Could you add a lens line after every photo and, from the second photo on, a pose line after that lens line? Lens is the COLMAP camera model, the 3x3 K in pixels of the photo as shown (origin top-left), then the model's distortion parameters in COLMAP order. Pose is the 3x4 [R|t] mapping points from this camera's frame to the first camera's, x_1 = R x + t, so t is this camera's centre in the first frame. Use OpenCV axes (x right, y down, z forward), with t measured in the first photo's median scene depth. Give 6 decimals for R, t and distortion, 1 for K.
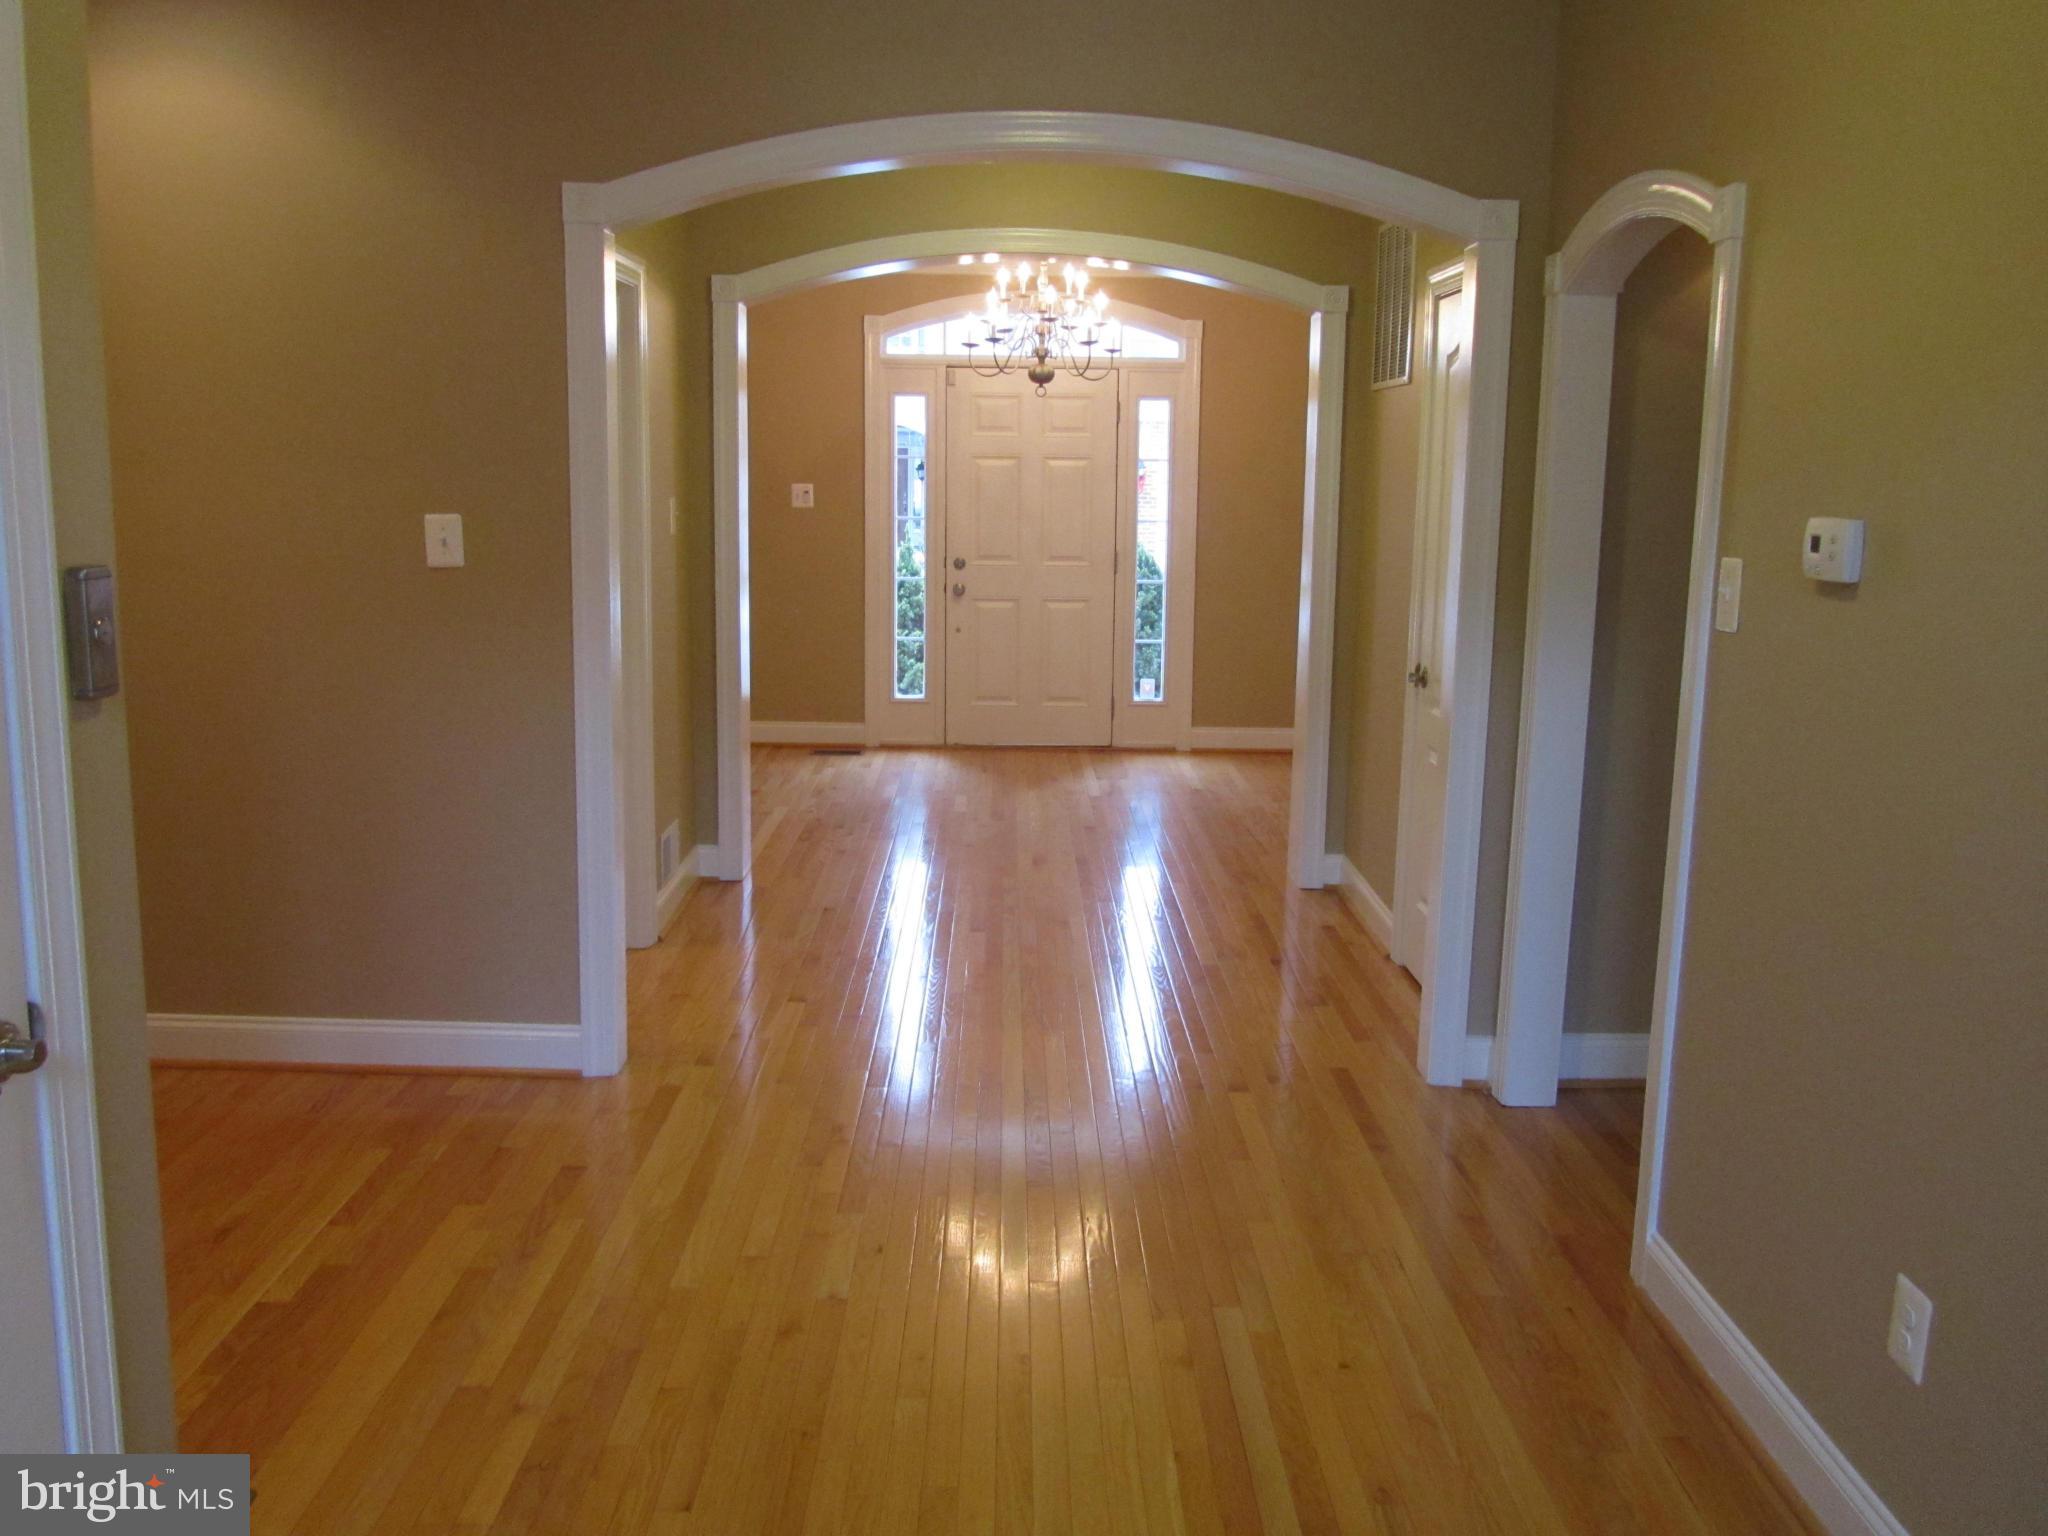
lens RADIAL K [[1673.9, 0, 1016.1], [0, 1673.9, 756.0], [0, 0, 1]] dist [-0.042234, 0.010055]
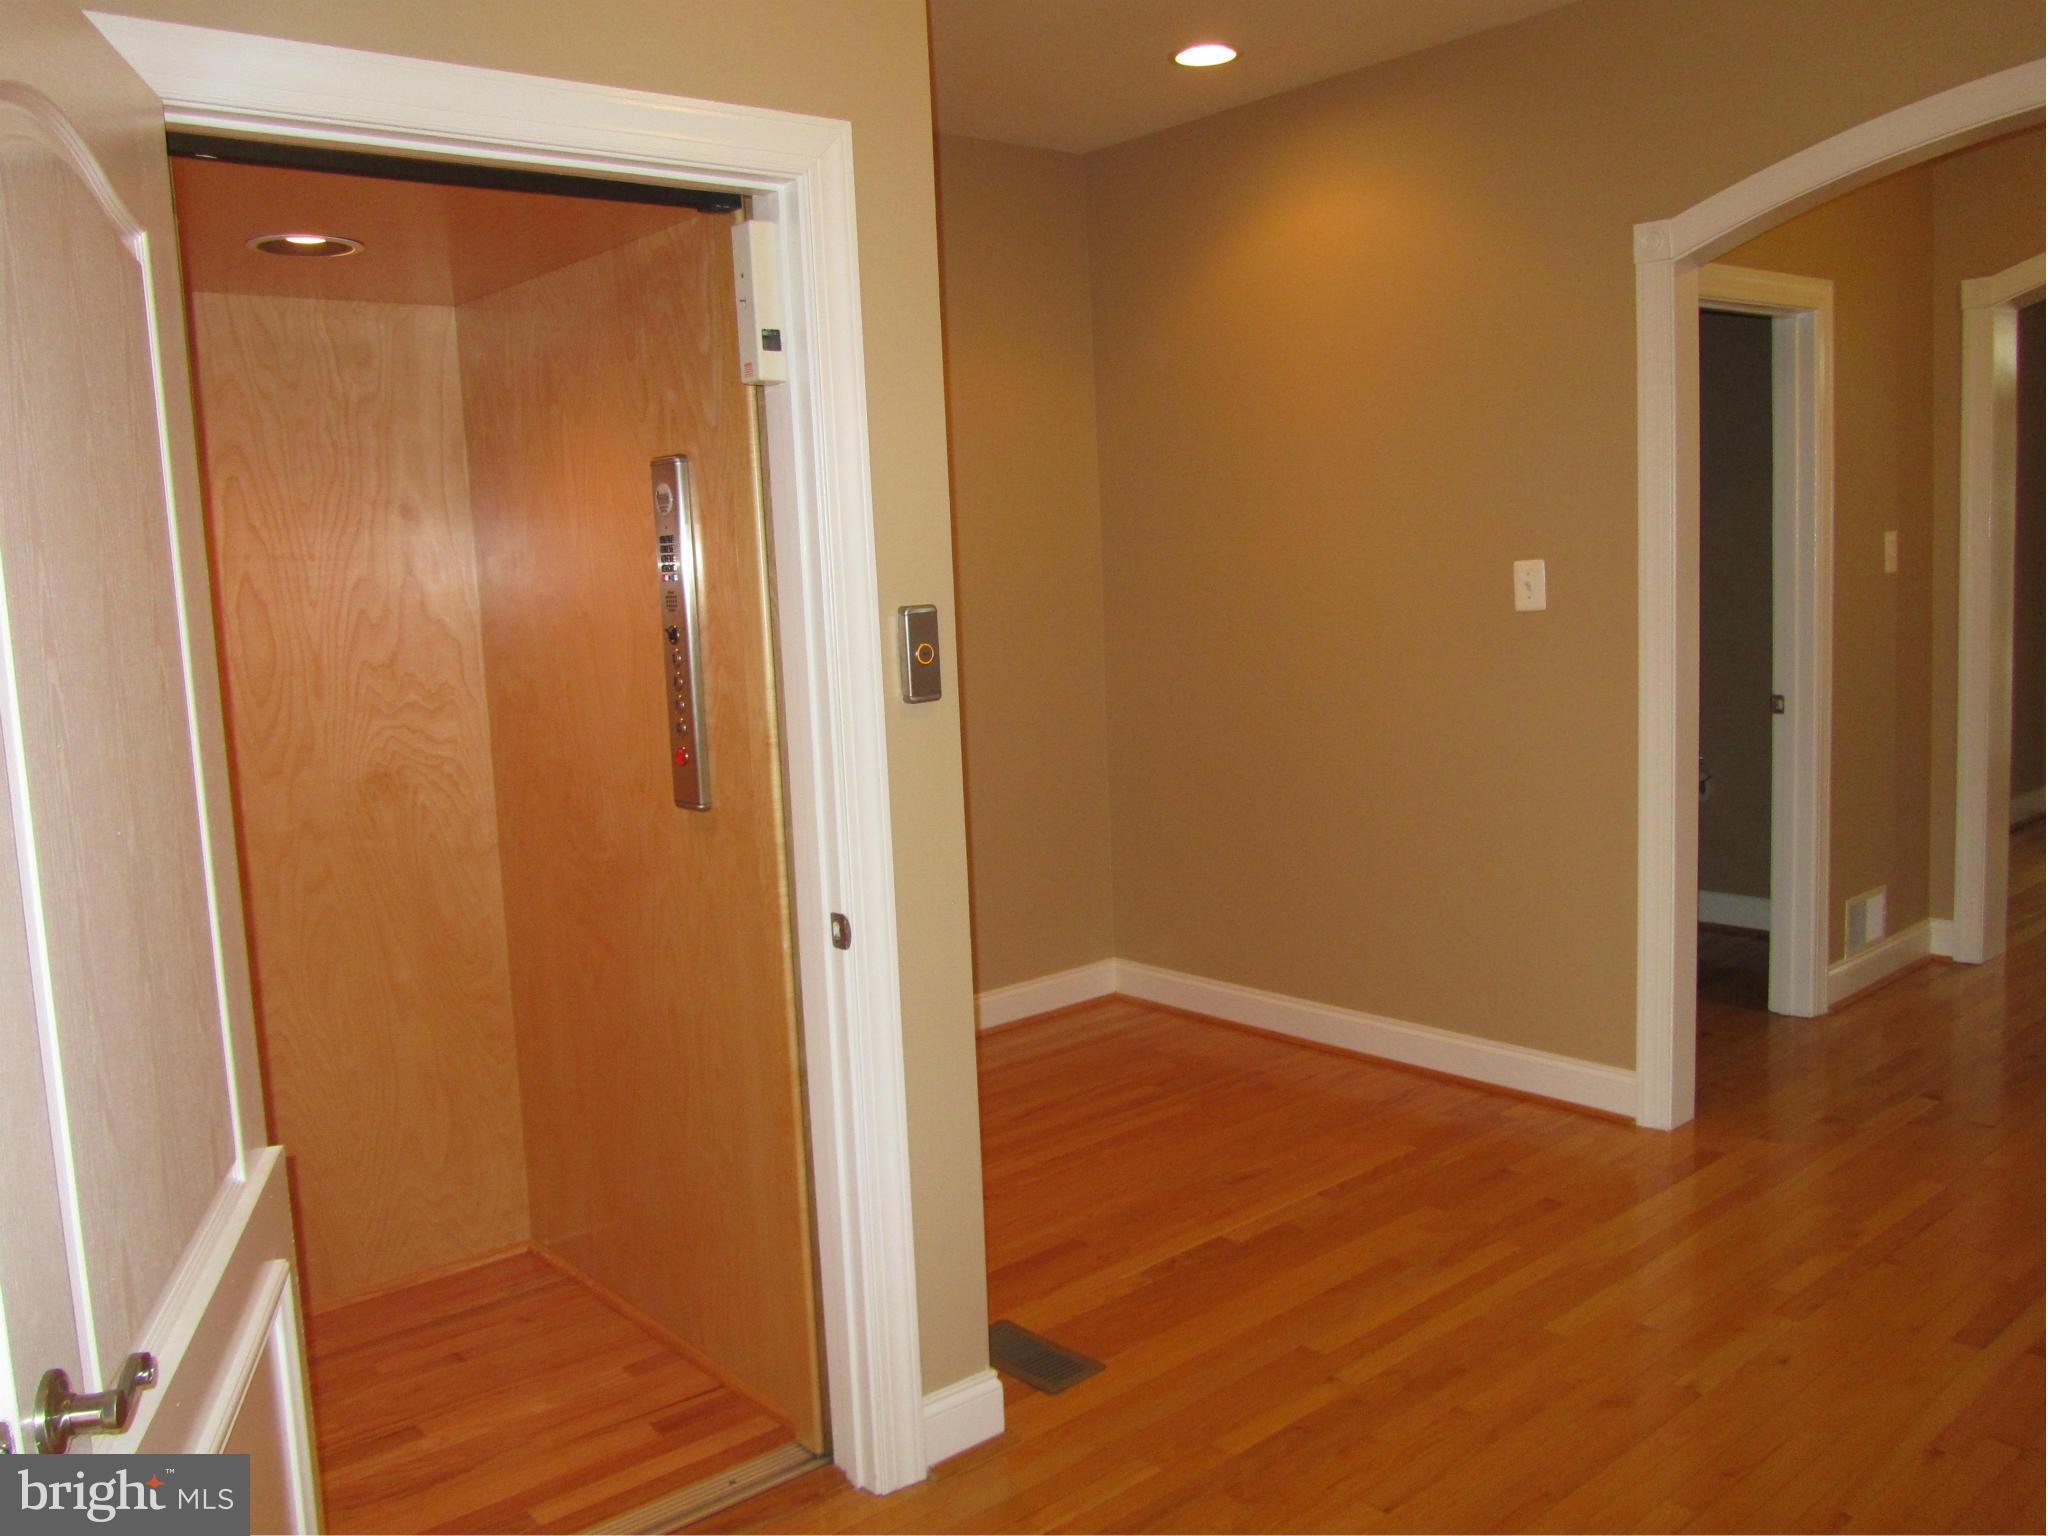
lens RADIAL K [[1673.9, 0, 1019.9], [0, 1673.9, 763.8], [0, 0, 1]] dist [-0.042234, 0.010055]
pose [[0.638166, 0.040276, -0.768845, 0.313106], [-0.064334, 0.997928, -0.001123, 0.005117], [0.767206, 0.050179, 0.639434, 0.103888]]
